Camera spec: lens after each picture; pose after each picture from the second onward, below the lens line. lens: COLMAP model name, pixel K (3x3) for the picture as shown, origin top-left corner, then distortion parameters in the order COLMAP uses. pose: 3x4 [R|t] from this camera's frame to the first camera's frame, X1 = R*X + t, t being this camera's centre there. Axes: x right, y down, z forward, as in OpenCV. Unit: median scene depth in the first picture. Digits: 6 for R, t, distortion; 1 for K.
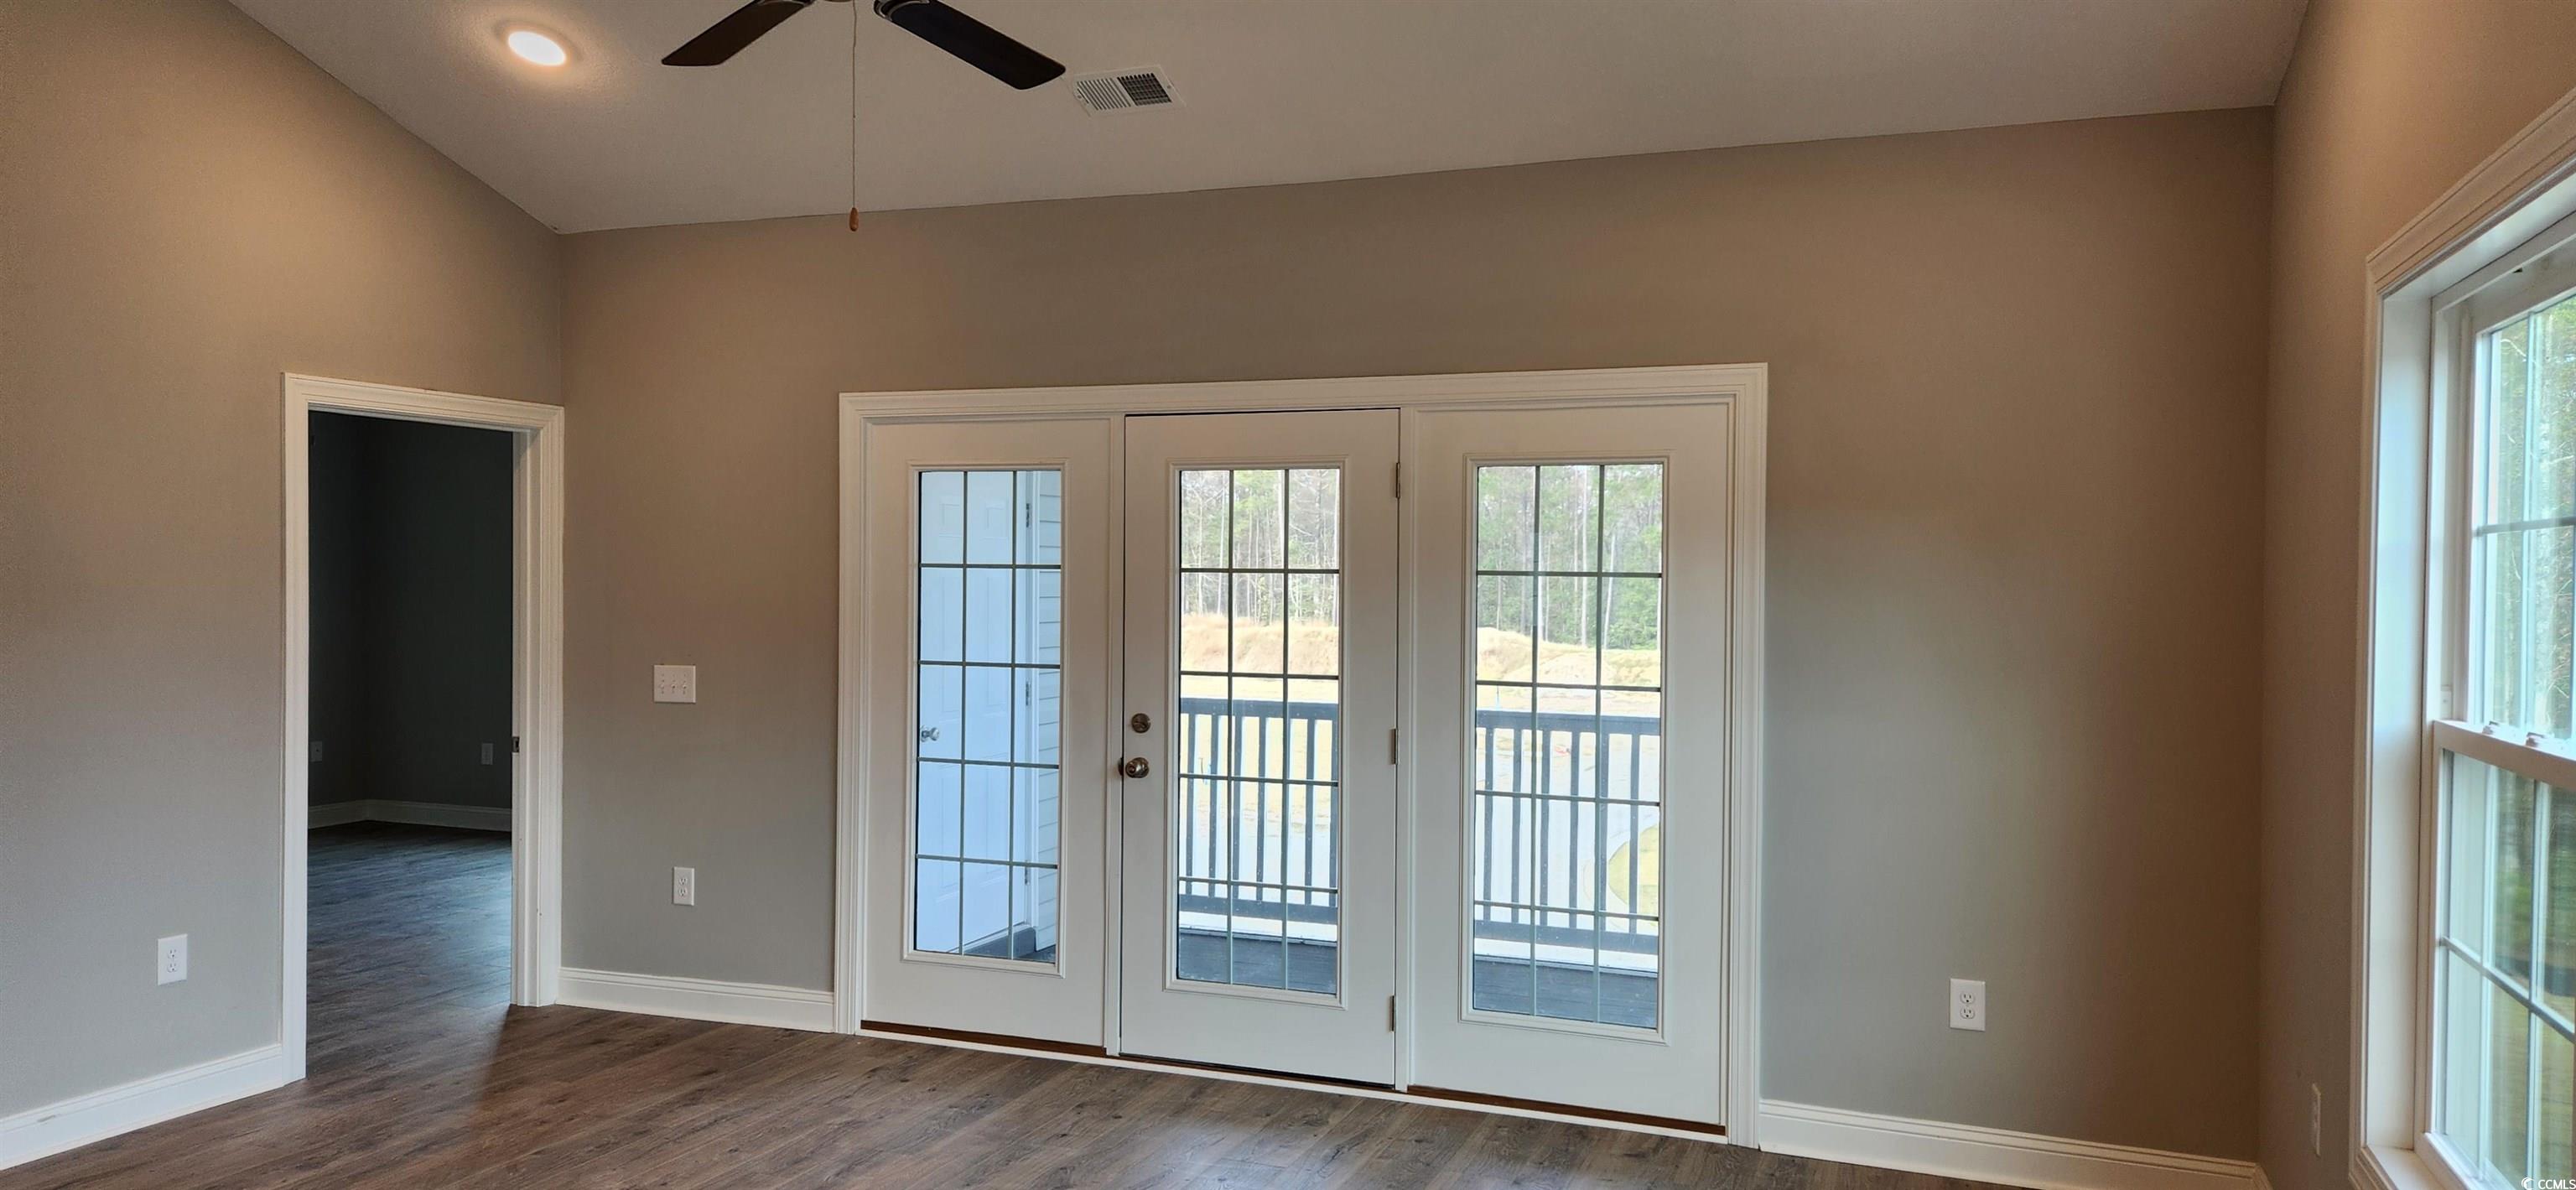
lens RADIAL K [[1750.9, 0, 1288.0], [0, 1750.9, 595.0], [0, 0, 1]] dist [0.026890, -0.000696]
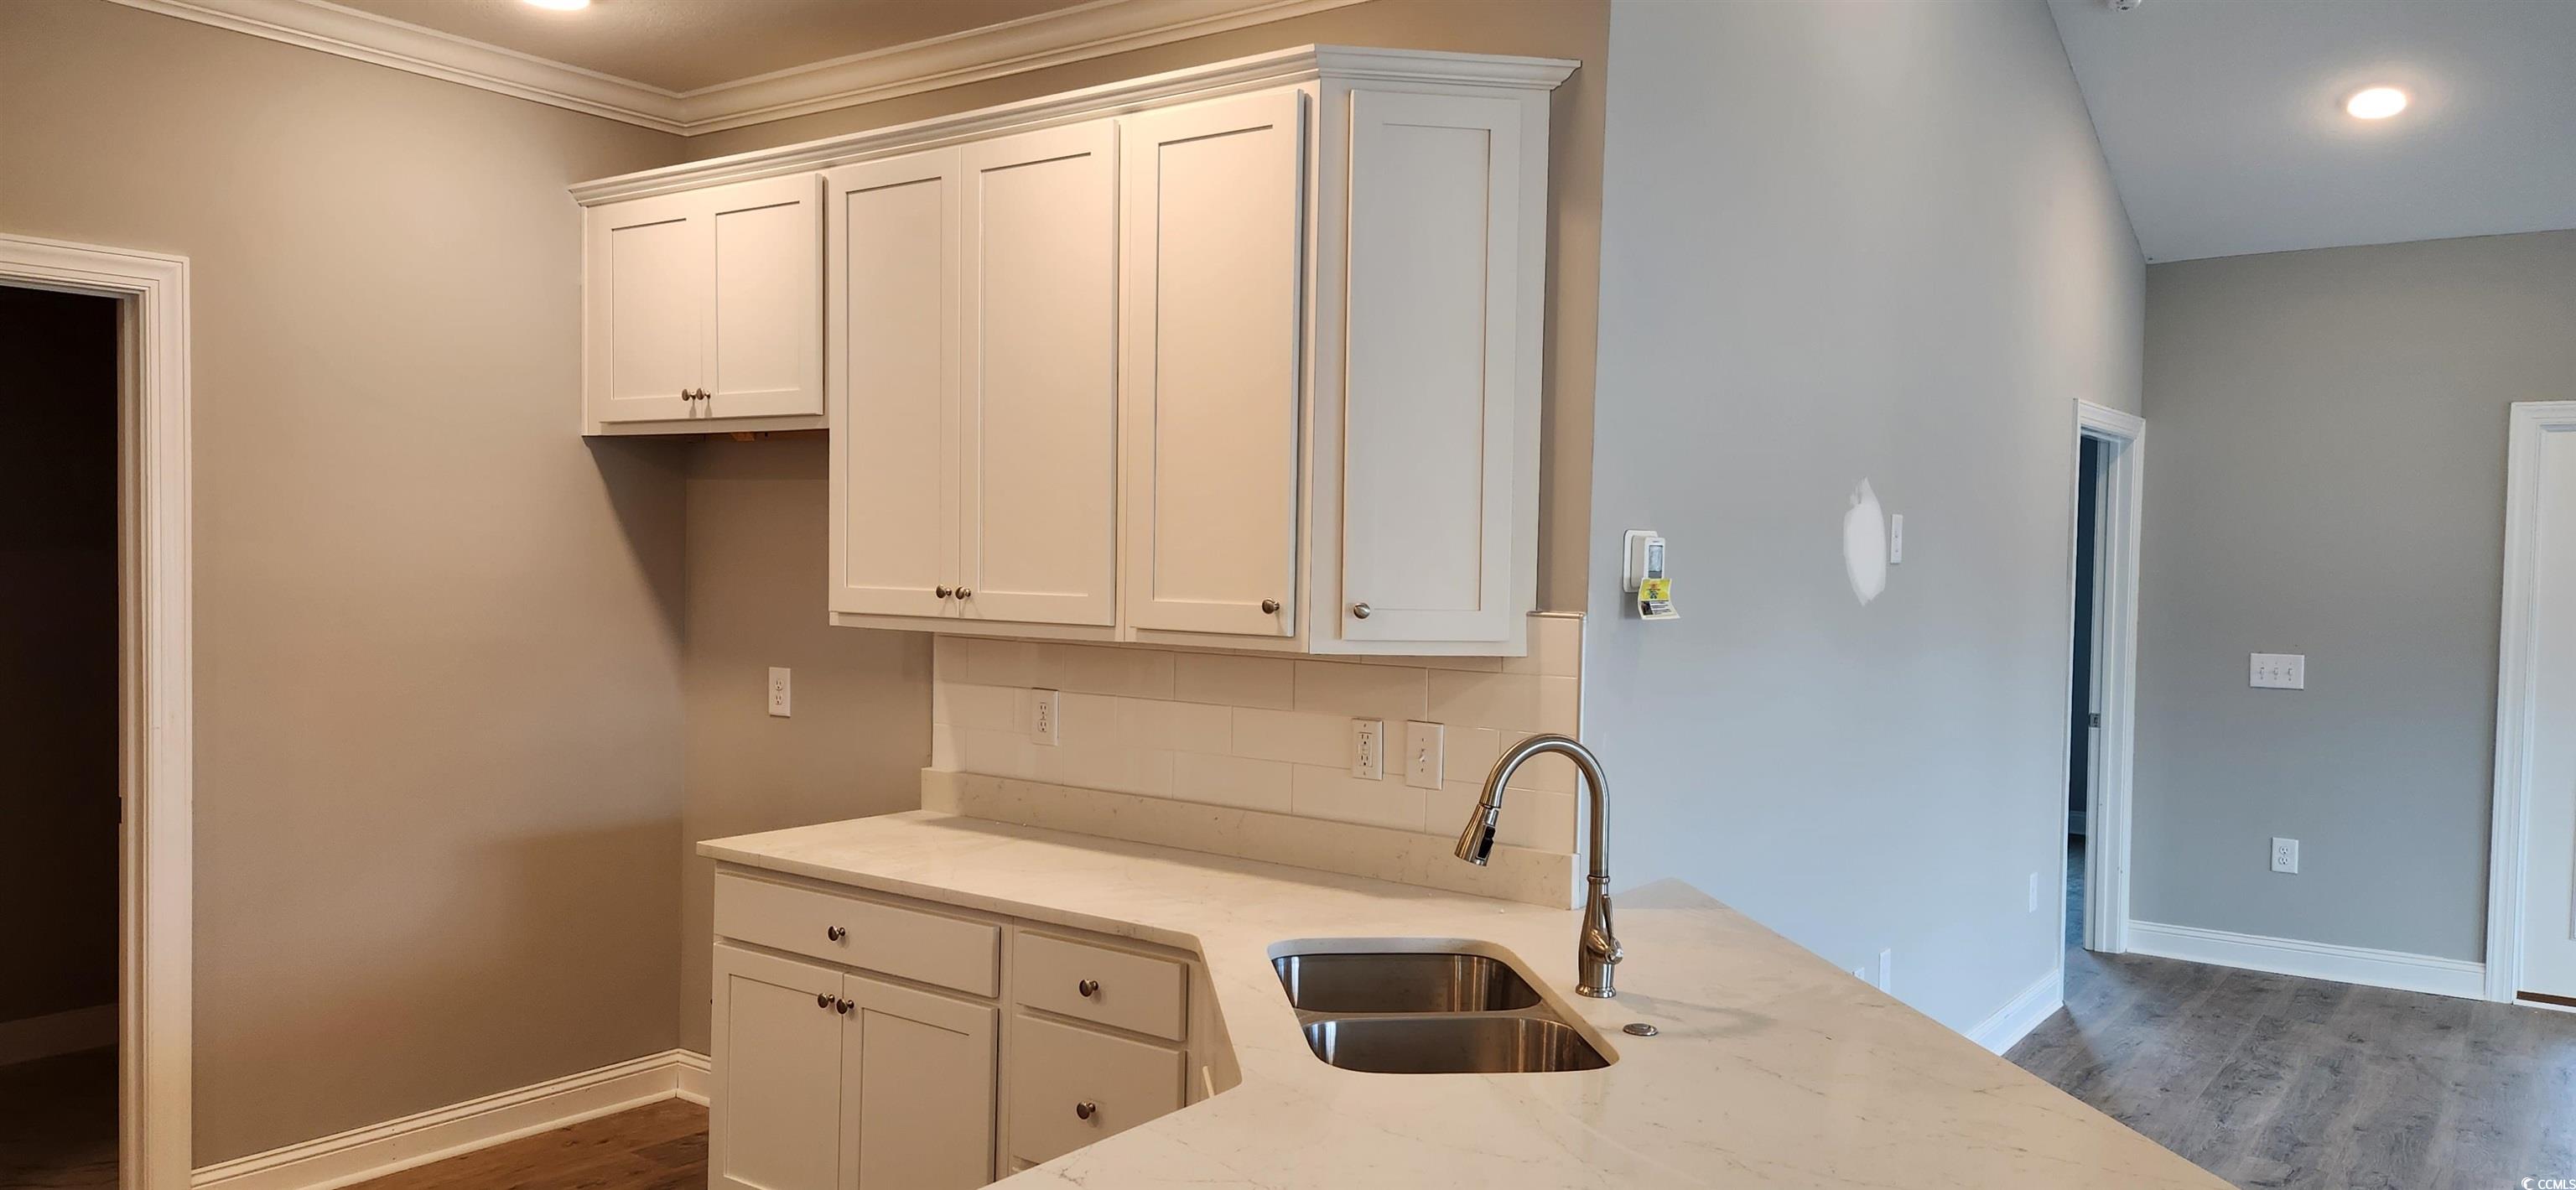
lens RADIAL K [[1750.9, 0, 1288.0], [0, 1750.9, 595.0], [0, 0, 1]] dist [0.026890, -0.000696]
pose [[0.965249, 0.014768, -0.260915, -0.686057], [-0.011750, 0.999845, 0.013123, -0.004221], [0.261068, -0.009601, 0.965273, -0.235820]]
